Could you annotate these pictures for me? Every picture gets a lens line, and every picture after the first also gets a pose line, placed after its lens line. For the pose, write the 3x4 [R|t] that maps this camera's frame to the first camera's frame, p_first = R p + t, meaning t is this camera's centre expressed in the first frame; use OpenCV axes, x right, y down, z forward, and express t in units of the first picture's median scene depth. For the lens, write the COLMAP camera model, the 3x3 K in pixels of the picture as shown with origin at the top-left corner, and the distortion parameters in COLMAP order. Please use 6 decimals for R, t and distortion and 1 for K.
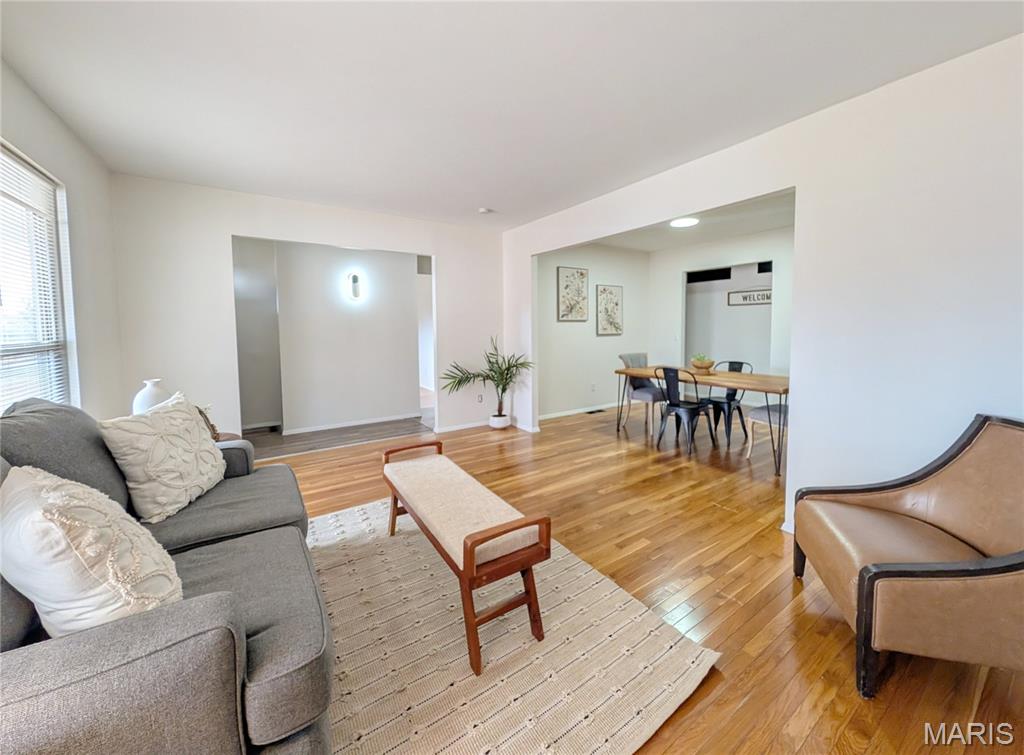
lens RADIAL K [[385.7, 0, 539.1], [0, 385.7, 356.0], [0, 0, 1]] dist [-0.000351, 0.000104]
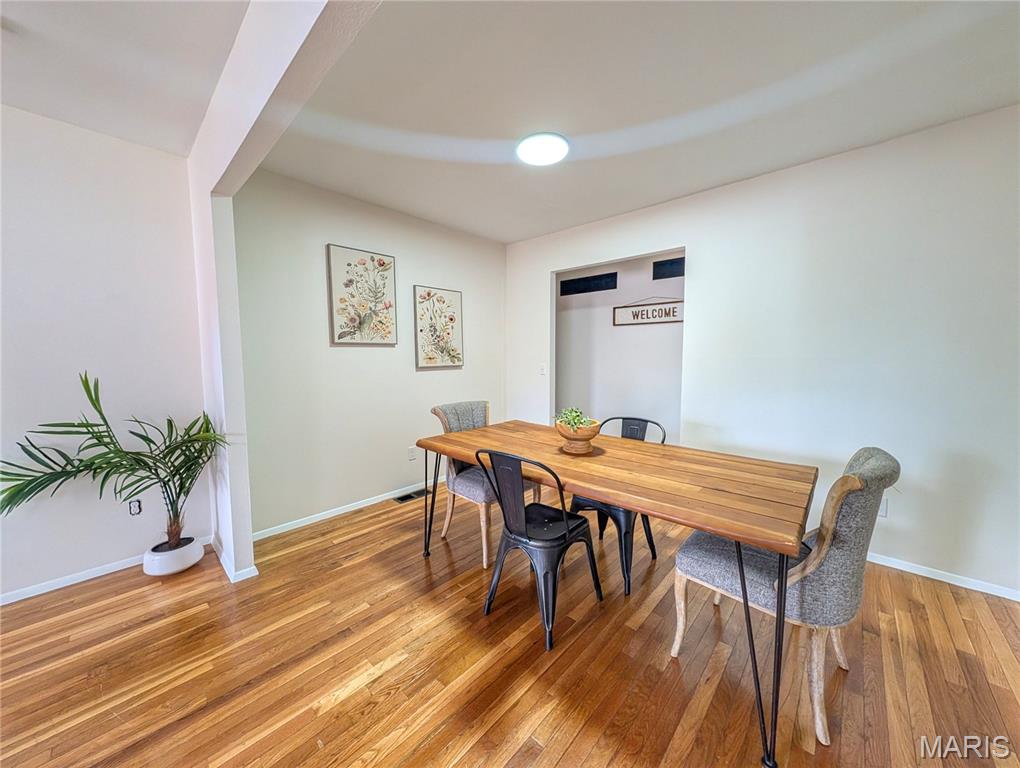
lens RADIAL K [[375.4, 0, 506.2], [0, 375.4, 388.0], [0, 0, 1]] dist [0.000290, 0.000032]
pose [[0.979537, -0.013076, 0.200841, 0.183673], [0.009786, 0.999801, 0.017365, -0.035178], [-0.201028, -0.015045, 0.979470, 0.422936]]
